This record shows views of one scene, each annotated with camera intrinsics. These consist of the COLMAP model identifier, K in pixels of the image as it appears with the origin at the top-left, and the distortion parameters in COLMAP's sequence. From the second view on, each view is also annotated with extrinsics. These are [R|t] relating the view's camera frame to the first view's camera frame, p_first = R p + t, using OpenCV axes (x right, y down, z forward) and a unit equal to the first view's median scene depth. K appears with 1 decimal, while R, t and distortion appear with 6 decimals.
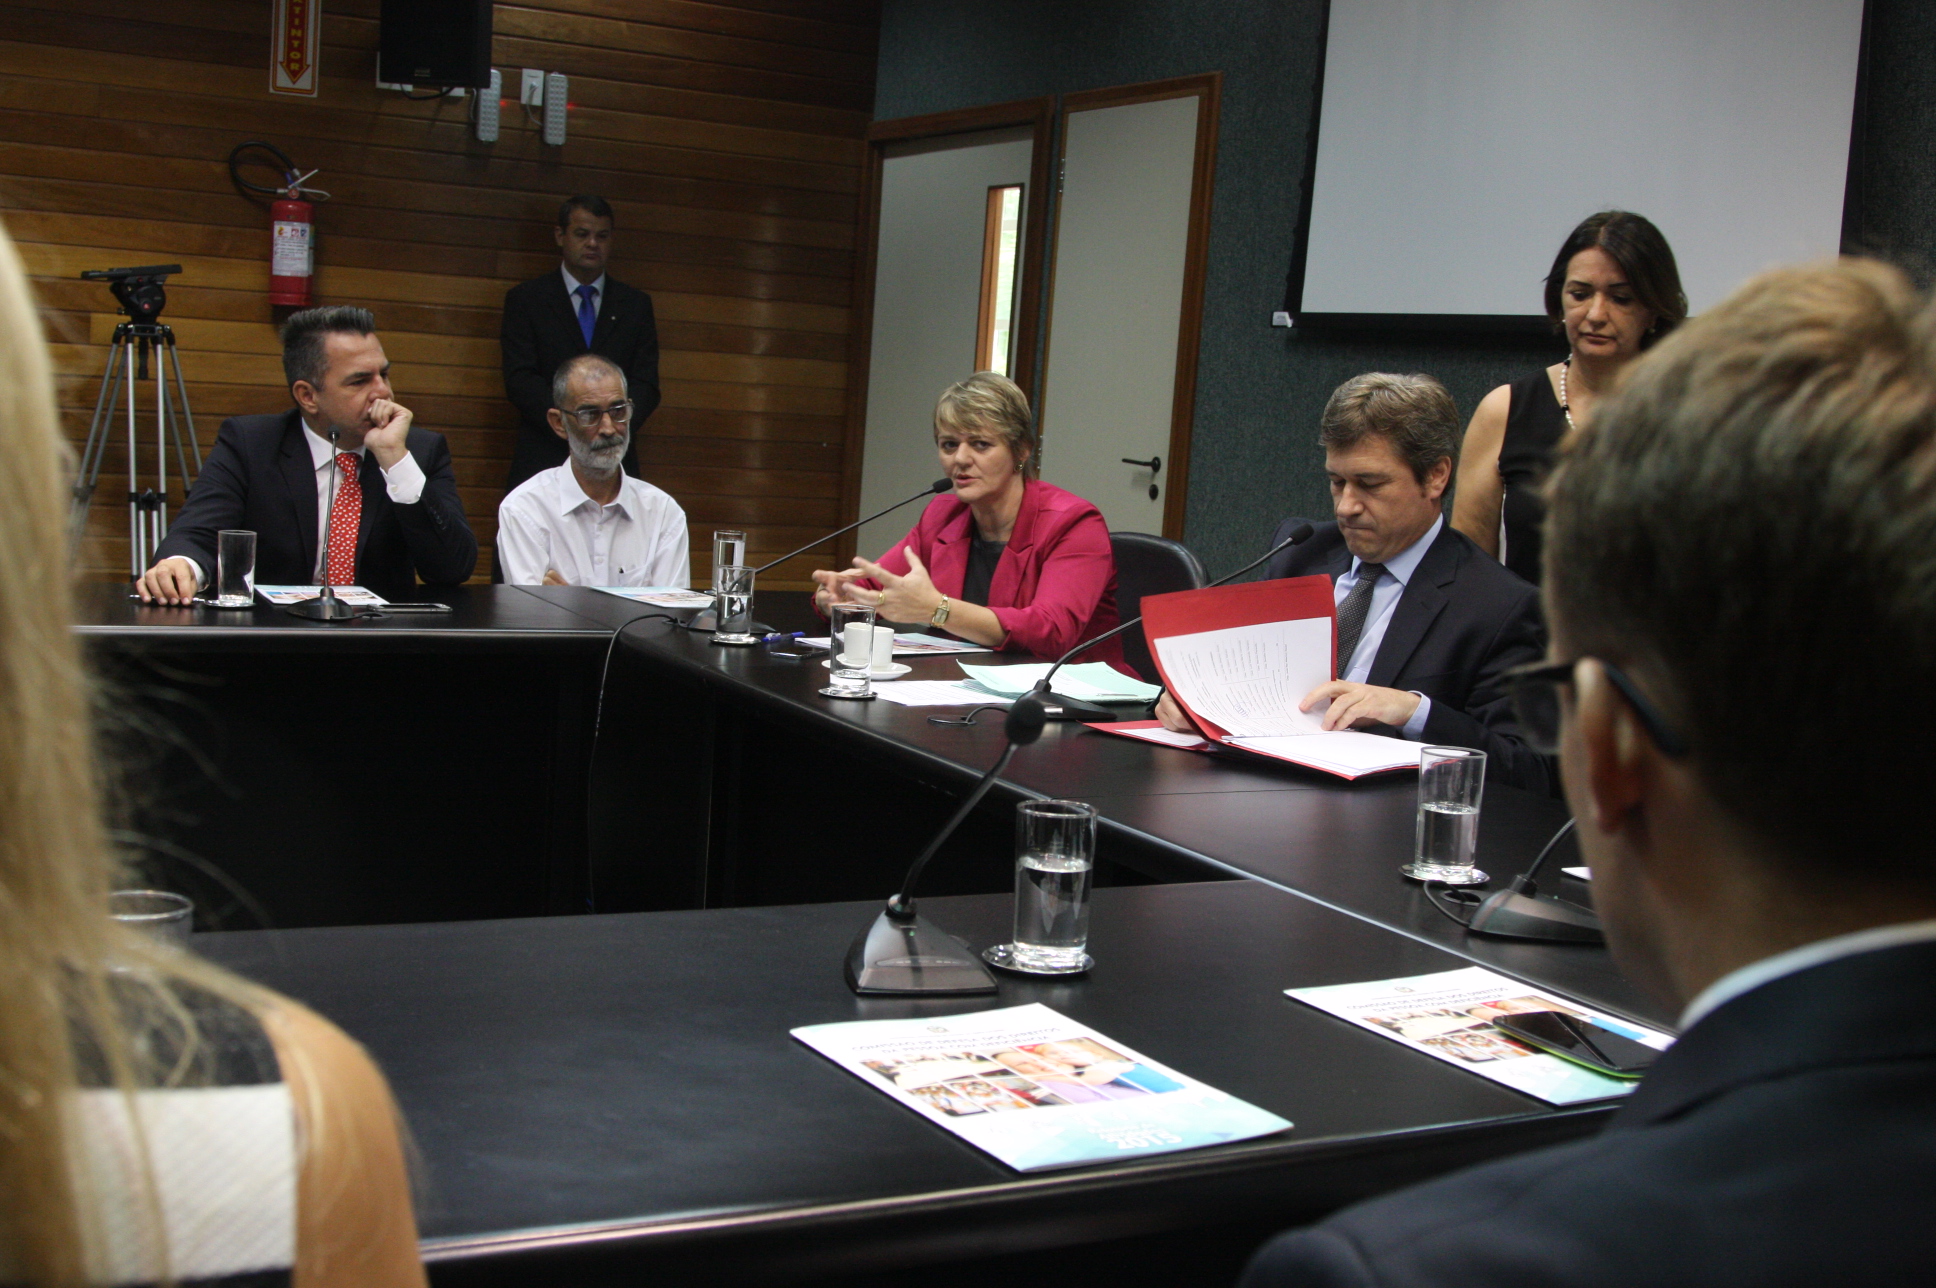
lens RADIAL K [[2271.6, 0, 956.8], [0, 2271.6, 660.2], [0, 0, 1]] dist [-0.061983, 0.000000]
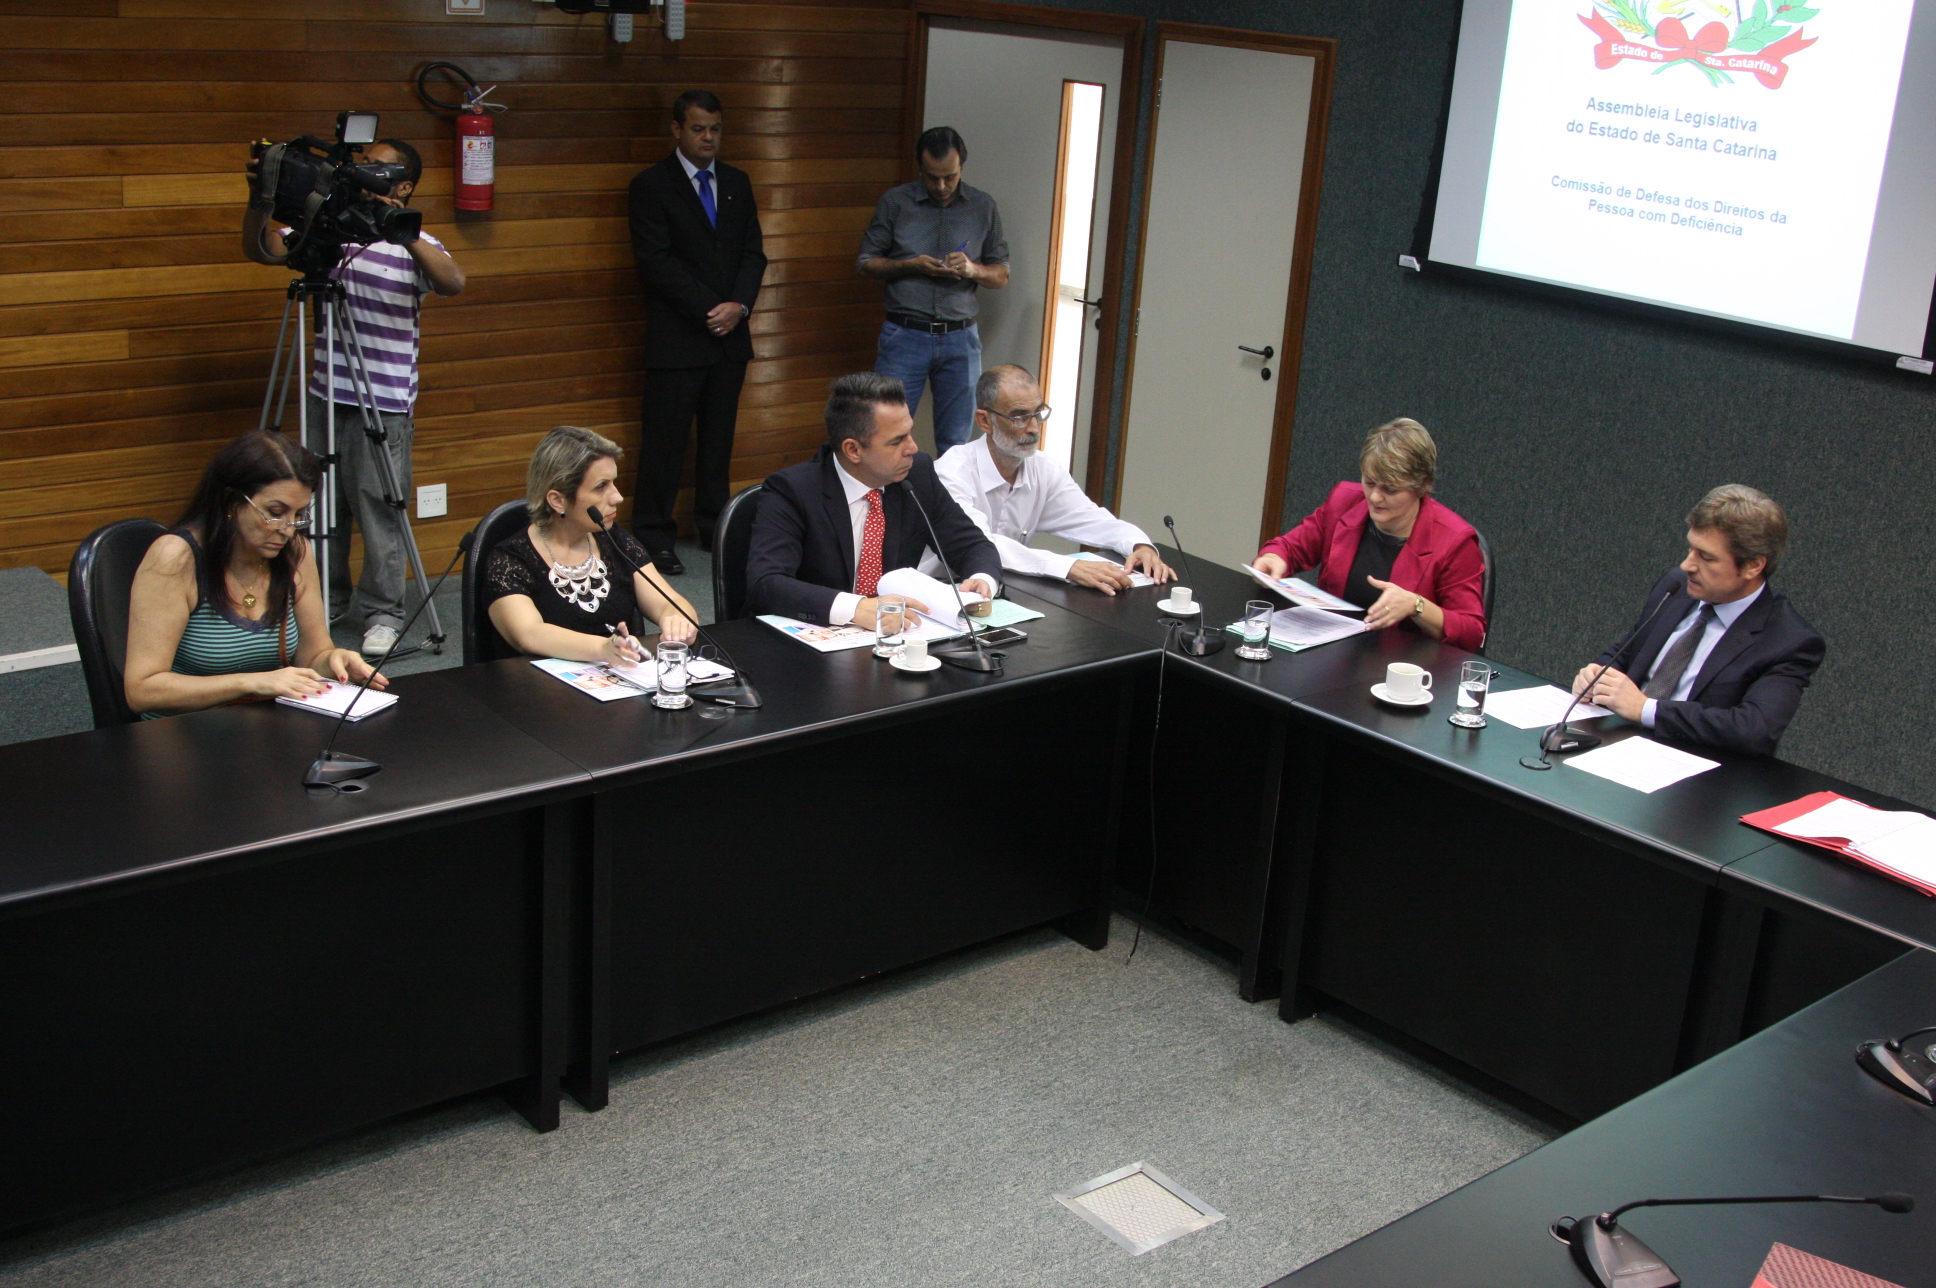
lens RADIAL K [[2271.6, 0, 913.6], [0, 2271.6, 642.3], [0, 0, 1]] dist [-0.061983, 0.000000]
pose [[0.978262, -0.070447, 0.195042, -0.327946], [0.029395, 0.978140, 0.205857, -0.177100], [-0.205280, -0.195649, 0.958948, -0.169388]]
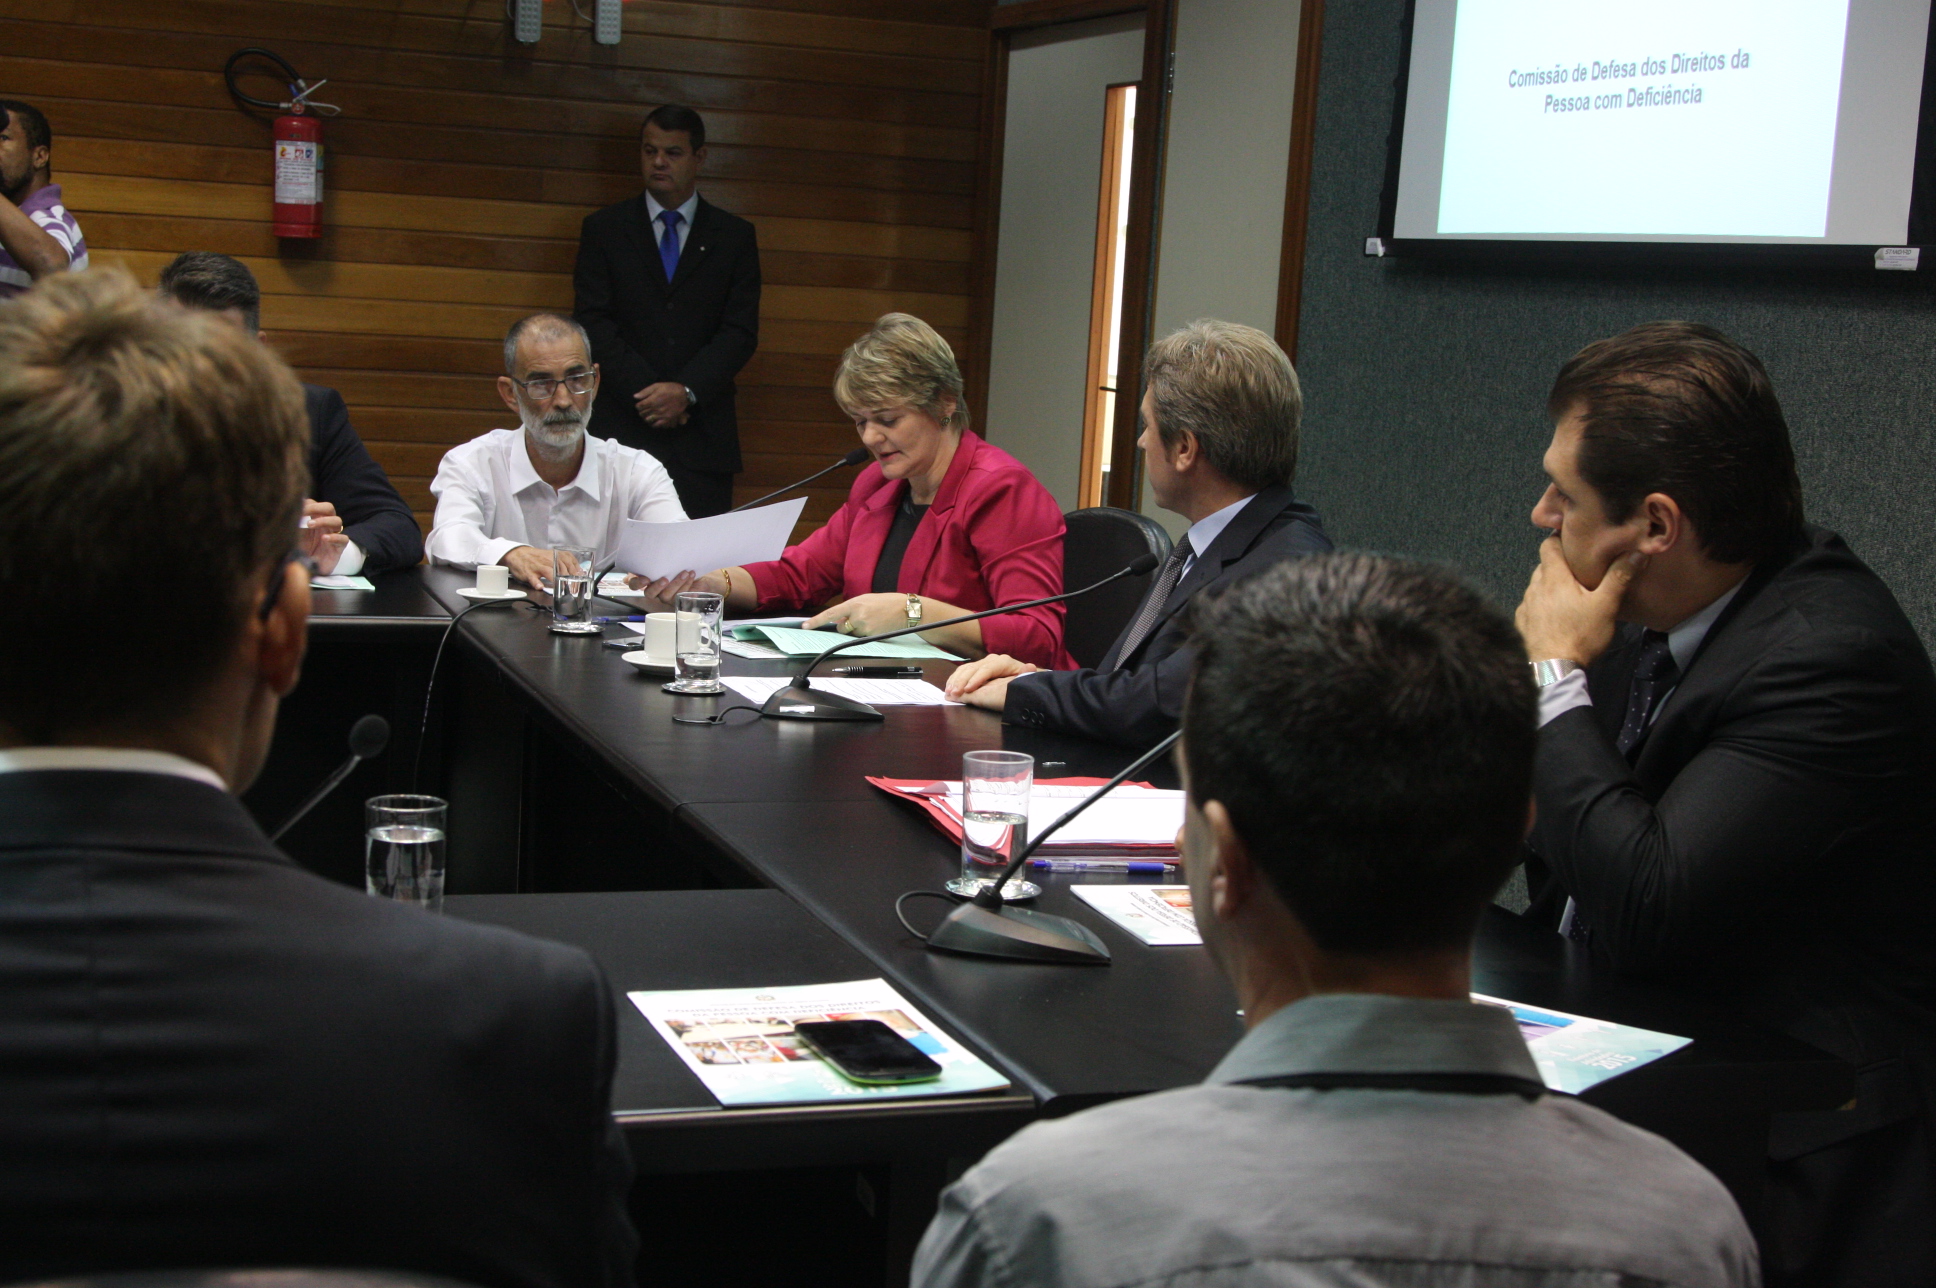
lens RADIAL K [[2862.1, 0, 950.0], [0, 2862.1, 640.2], [0, 0, 1]] dist [0.048579, 0.000000]
pose [[0.988235, 0.007484, -0.152760, 0.127027], [-0.008006, 0.999964, -0.002806, -0.001315], [0.152734, 0.003996, 0.988259, -0.054974]]
